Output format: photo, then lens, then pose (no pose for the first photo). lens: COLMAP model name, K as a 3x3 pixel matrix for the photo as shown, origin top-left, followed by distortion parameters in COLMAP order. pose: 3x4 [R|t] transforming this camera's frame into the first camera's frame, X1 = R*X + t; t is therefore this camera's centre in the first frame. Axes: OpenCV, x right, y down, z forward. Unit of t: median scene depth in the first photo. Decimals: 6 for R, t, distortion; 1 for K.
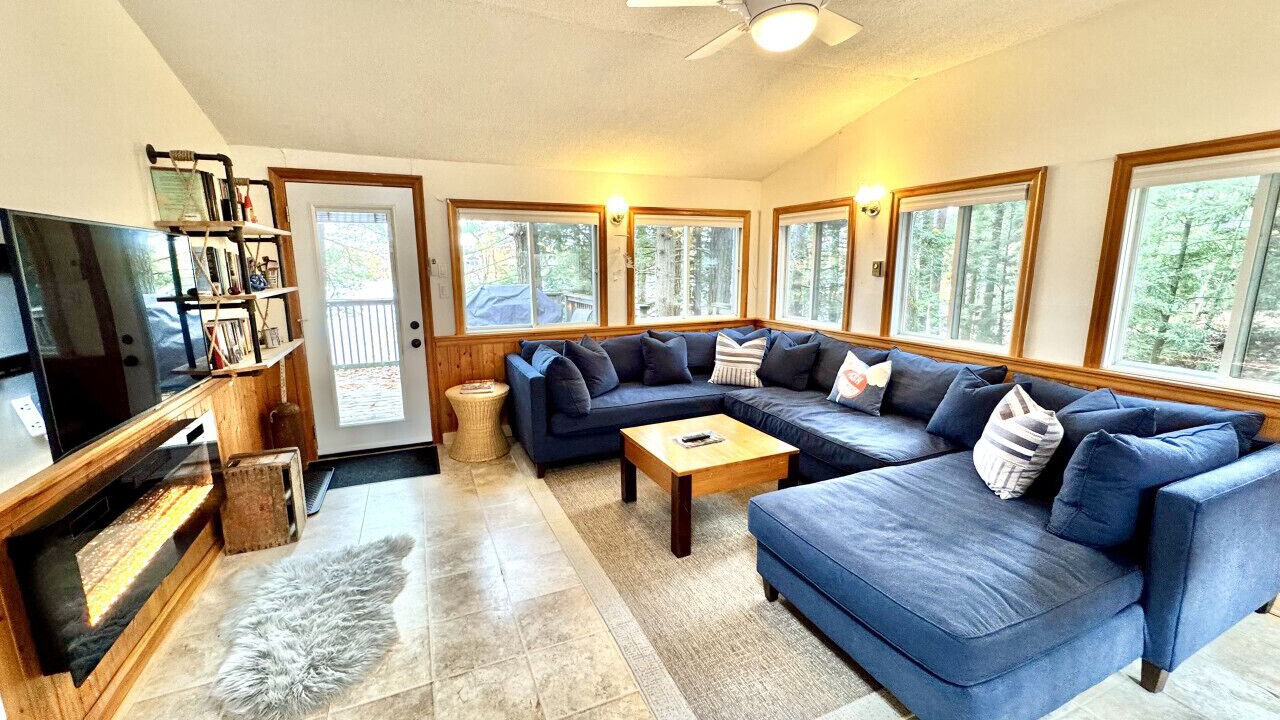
lens RADIAL K [[507.5, 0, 640.0], [0, 507.5, 360.0], [0, 0, 1]] dist [-0.000087, 0.000107]
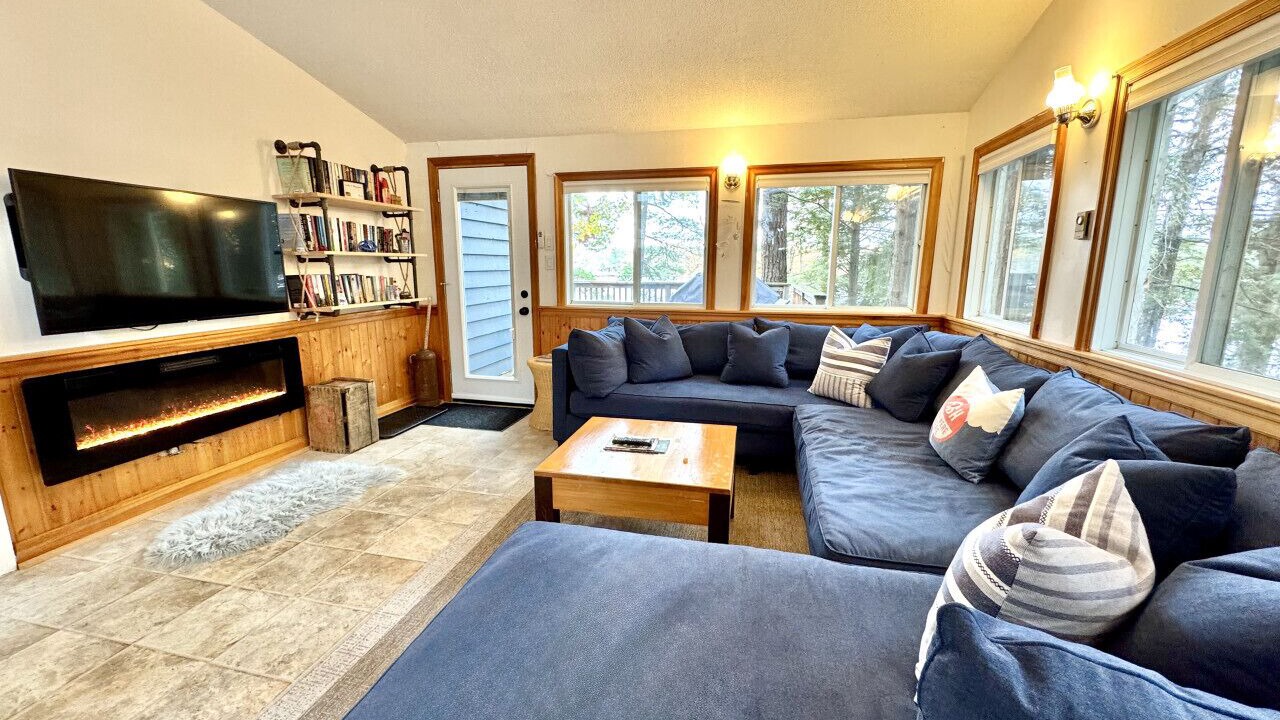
lens RADIAL K [[507.5, 0, 640.0], [0, 507.5, 360.0], [0, 0, 1]] dist [-0.000087, 0.000107]
pose [[0.802914, 0.119475, -0.583999, 0.413606], [-0.119715, 0.992067, 0.038367, -0.000506], [0.583950, 0.039108, 0.810847, 0.280518]]
